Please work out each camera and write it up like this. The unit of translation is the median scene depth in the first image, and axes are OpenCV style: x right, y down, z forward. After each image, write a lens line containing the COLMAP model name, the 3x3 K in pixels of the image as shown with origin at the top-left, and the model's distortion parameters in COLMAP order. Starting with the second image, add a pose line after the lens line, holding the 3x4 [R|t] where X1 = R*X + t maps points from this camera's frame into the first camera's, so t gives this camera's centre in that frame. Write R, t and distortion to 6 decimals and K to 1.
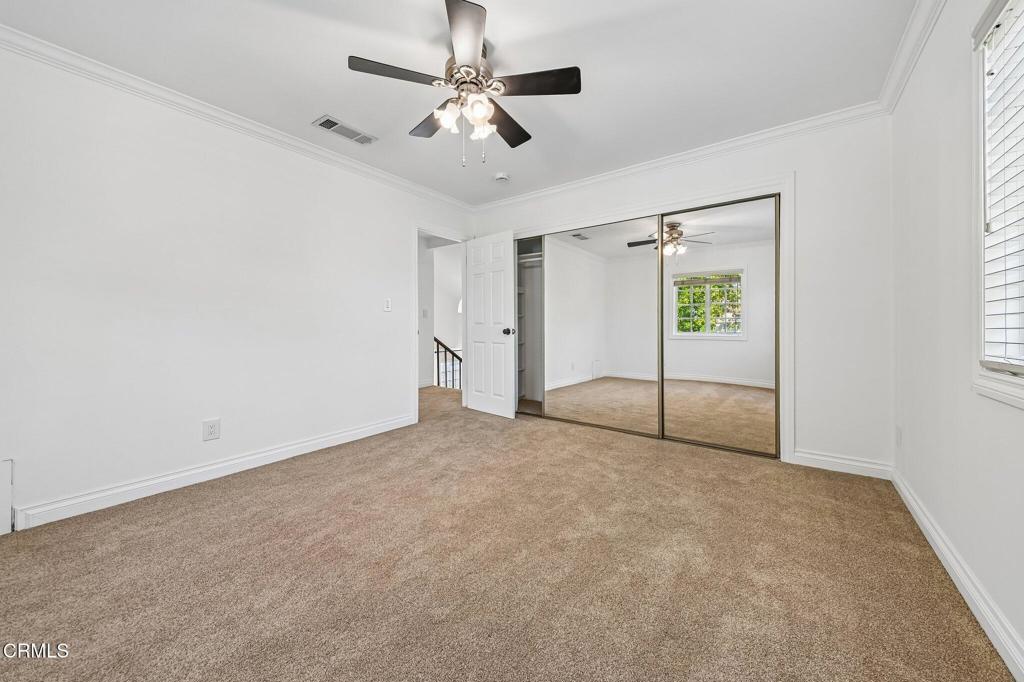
lens RADIAL K [[364.3, 0, 514.3], [0, 364.3, 324.7], [0, 0, 1]] dist [-0.000113, -0.000067]
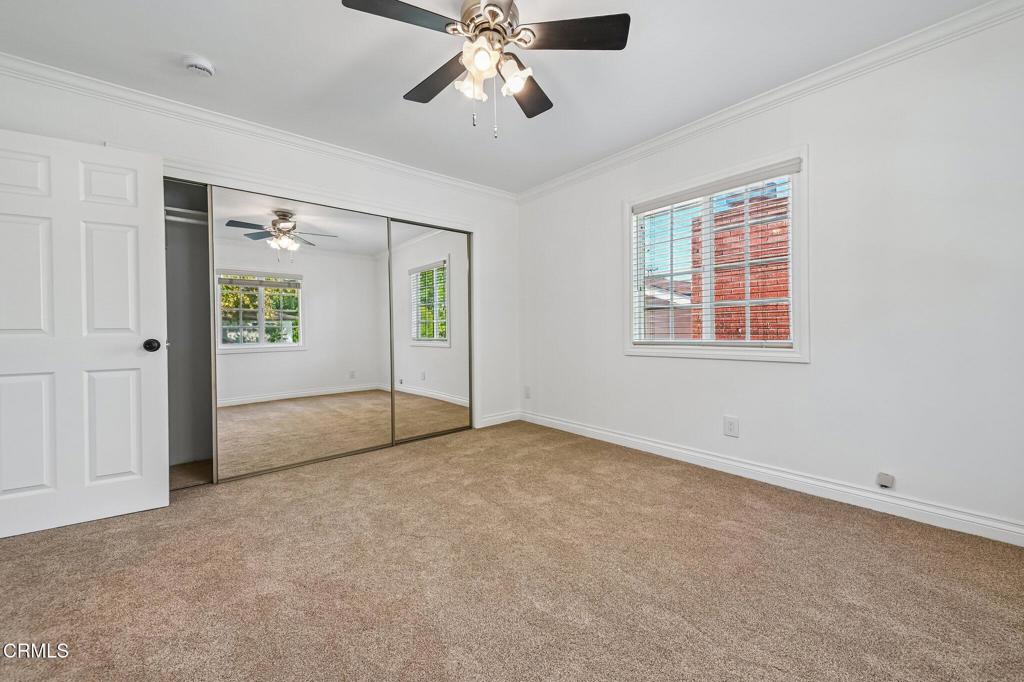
lens RADIAL K [[402.1, 0, 512.0], [0, 402.1, 341.0], [0, 0, 1]] dist [0.001240, 0.000083]
pose [[0.215418, -0.029277, 0.976083, -0.614603], [0.015263, 0.999529, 0.026611, 0.003512], [-0.976403, 0.009166, 0.215764, 0.467557]]
